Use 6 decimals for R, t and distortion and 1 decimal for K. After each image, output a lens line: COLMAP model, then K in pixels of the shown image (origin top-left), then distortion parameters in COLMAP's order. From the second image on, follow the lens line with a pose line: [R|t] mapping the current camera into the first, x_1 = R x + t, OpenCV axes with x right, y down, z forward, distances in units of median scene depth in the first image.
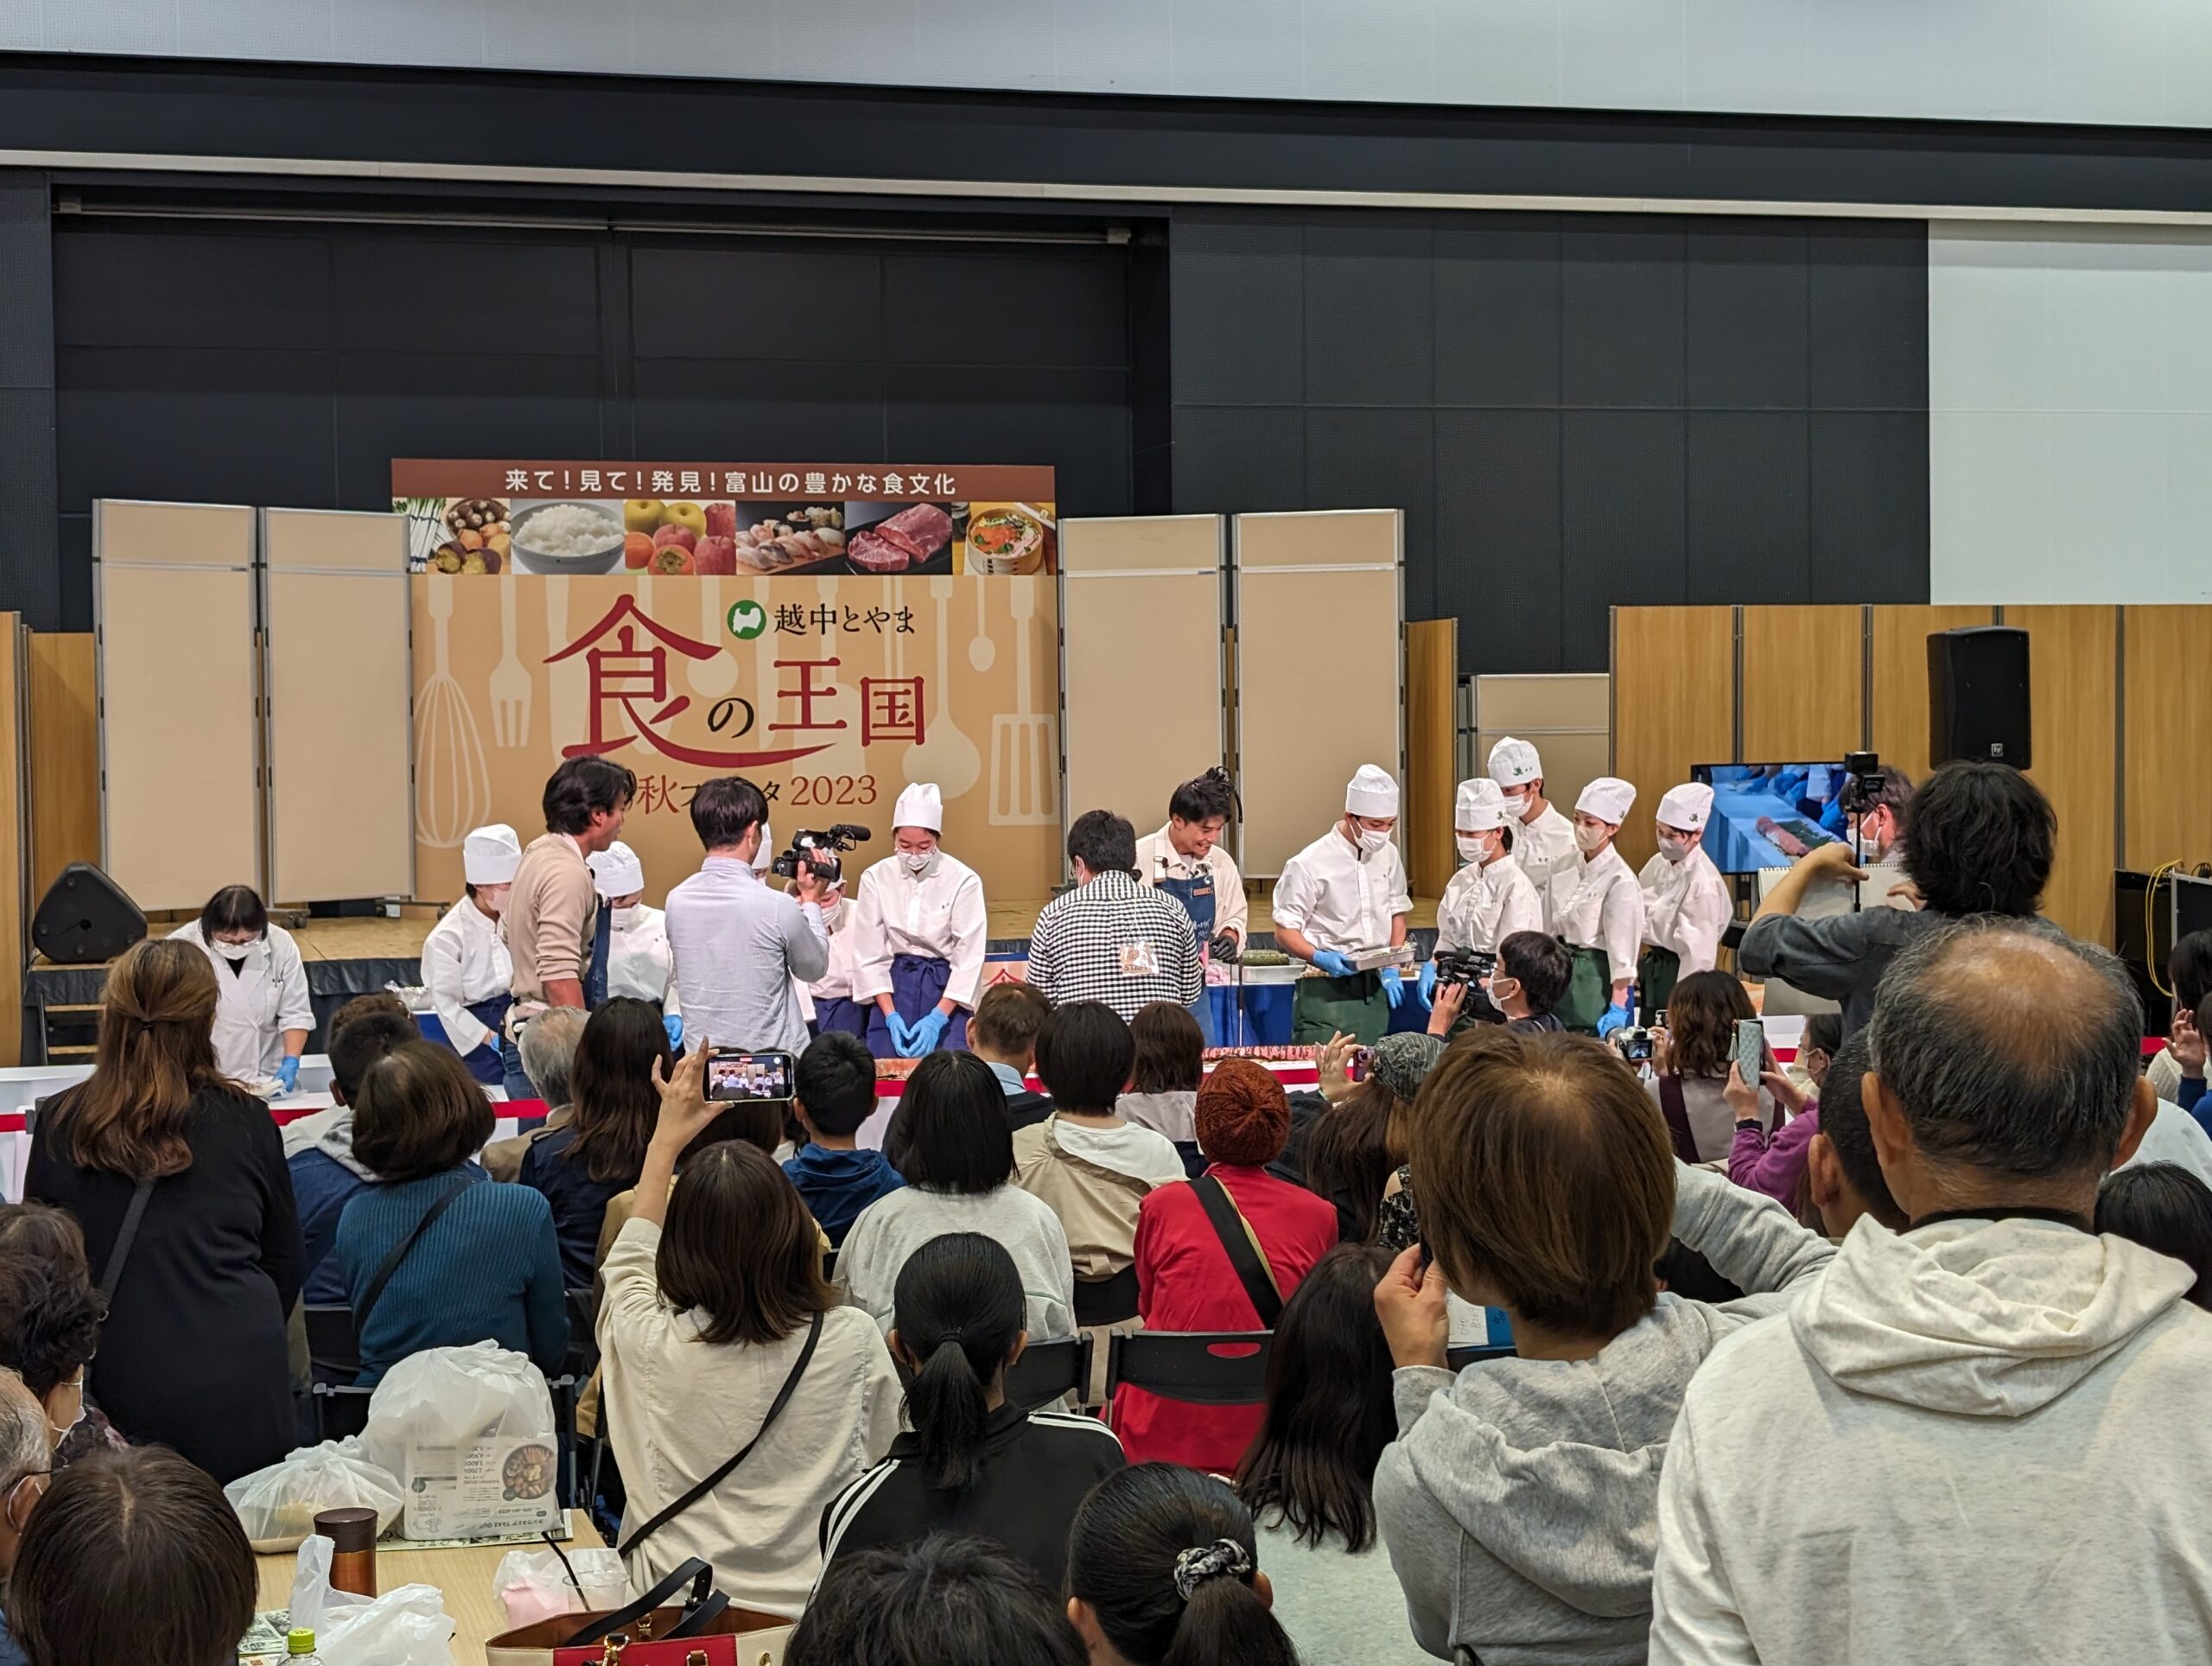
lens RADIAL K [[3166.7, 0, 1106.5], [0, 3166.7, 832.0], [0, 0, 1]] dist [-0.156369, 0.000000]
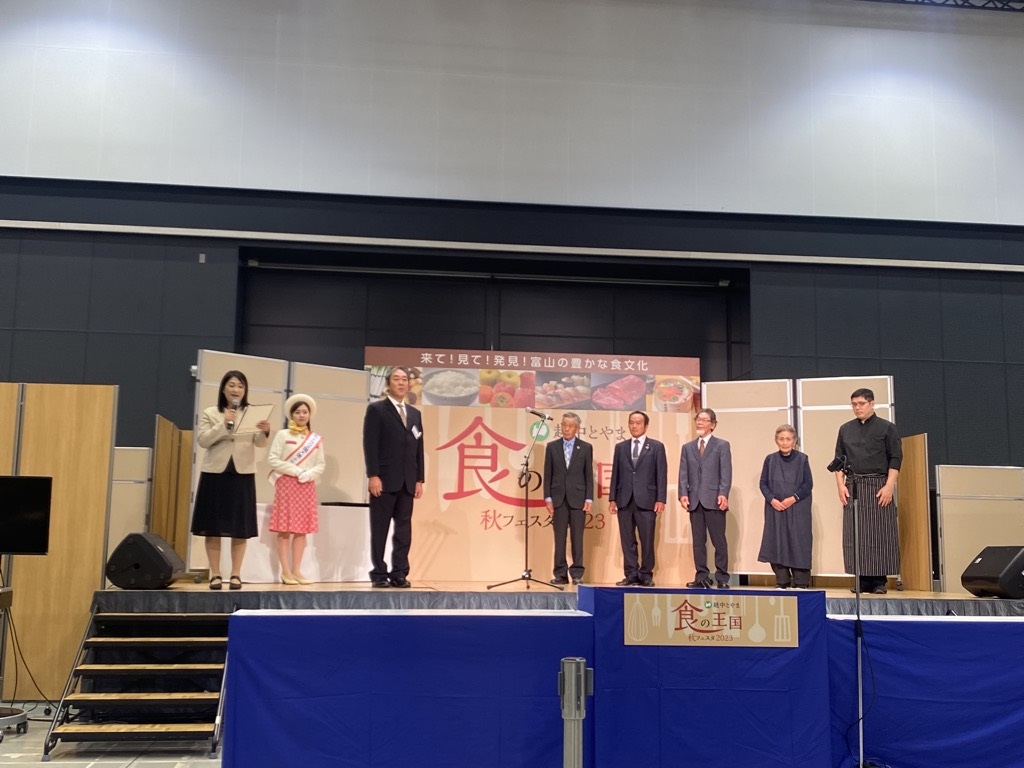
lens RADIAL K [[1016.1, 0, 511.6], [0, 1016.1, 384.4], [0, 0, 1]] dist [0.033180, -0.005849]
pose [[0.984212, 0.003759, -0.176953, -0.019773], [-0.038249, 0.980667, -0.191909, 0.025997], [0.172811, 0.195648, 0.965328, 0.384622]]
